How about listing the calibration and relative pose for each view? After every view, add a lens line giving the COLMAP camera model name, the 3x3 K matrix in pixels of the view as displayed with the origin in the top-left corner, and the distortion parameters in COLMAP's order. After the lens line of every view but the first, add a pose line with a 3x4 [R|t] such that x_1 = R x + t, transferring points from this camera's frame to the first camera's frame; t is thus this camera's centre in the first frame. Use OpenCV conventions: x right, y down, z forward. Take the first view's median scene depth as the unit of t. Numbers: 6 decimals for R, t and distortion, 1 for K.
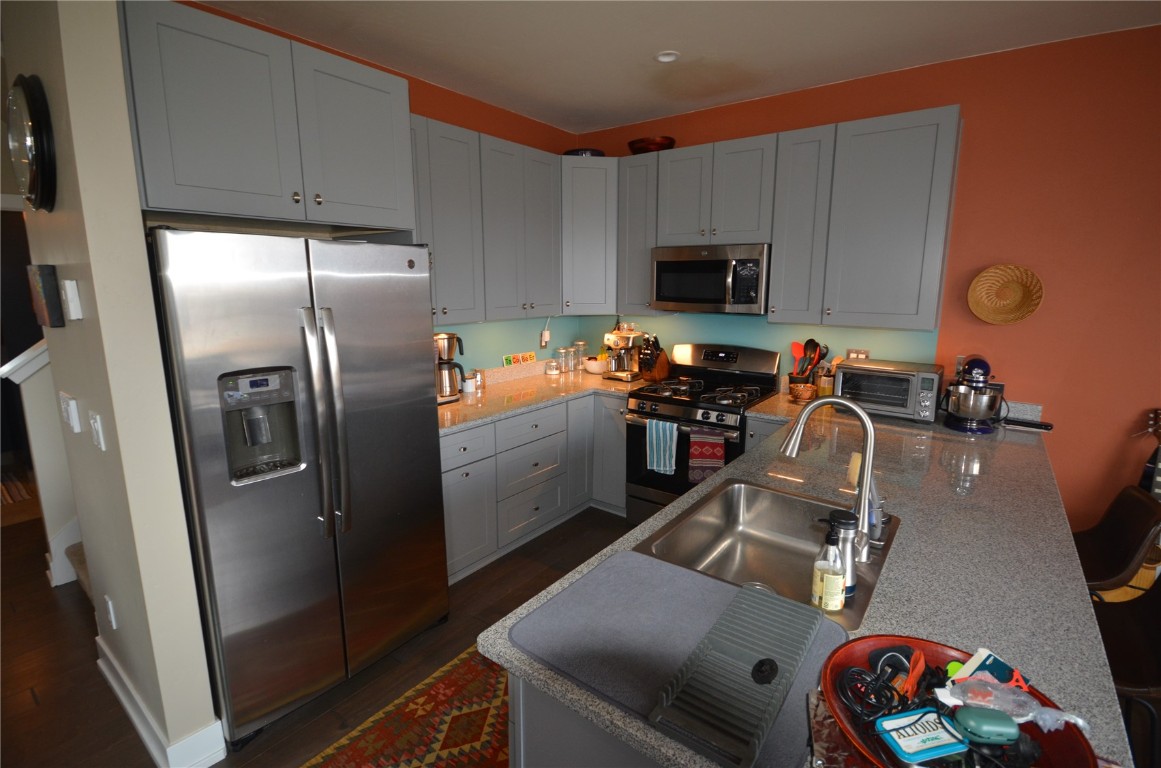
lens RADIAL K [[539.8, 0, 574.4], [0, 539.8, 374.4], [0, 0, 1]] dist [0.002716, 0.000723]
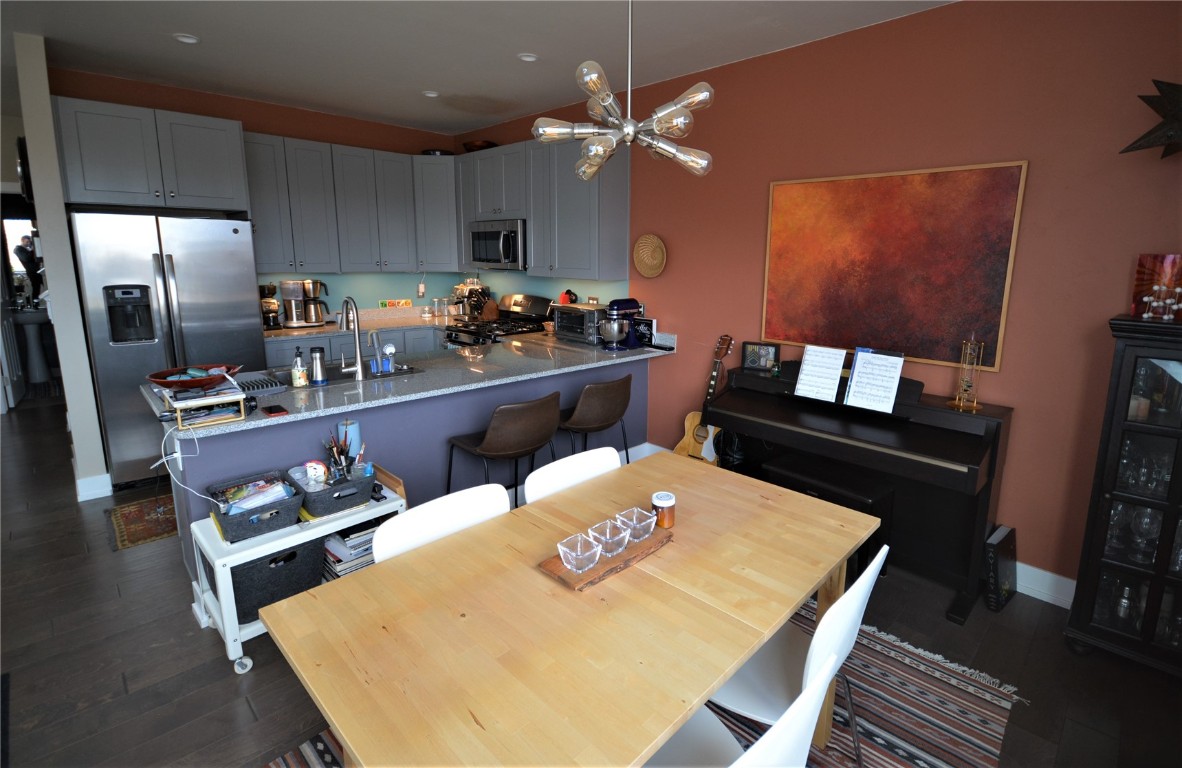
lens RADIAL K [[525.4, 0, 558.9], [0, 525.4, 355.5], [0, 0, 1]] dist [-0.000231, 0.000030]
pose [[0.989302, 0.037652, -0.140938, 0.779008], [-0.035241, 0.999187, 0.019564, 0.096555], [0.141560, -0.014388, 0.989825, -0.407212]]
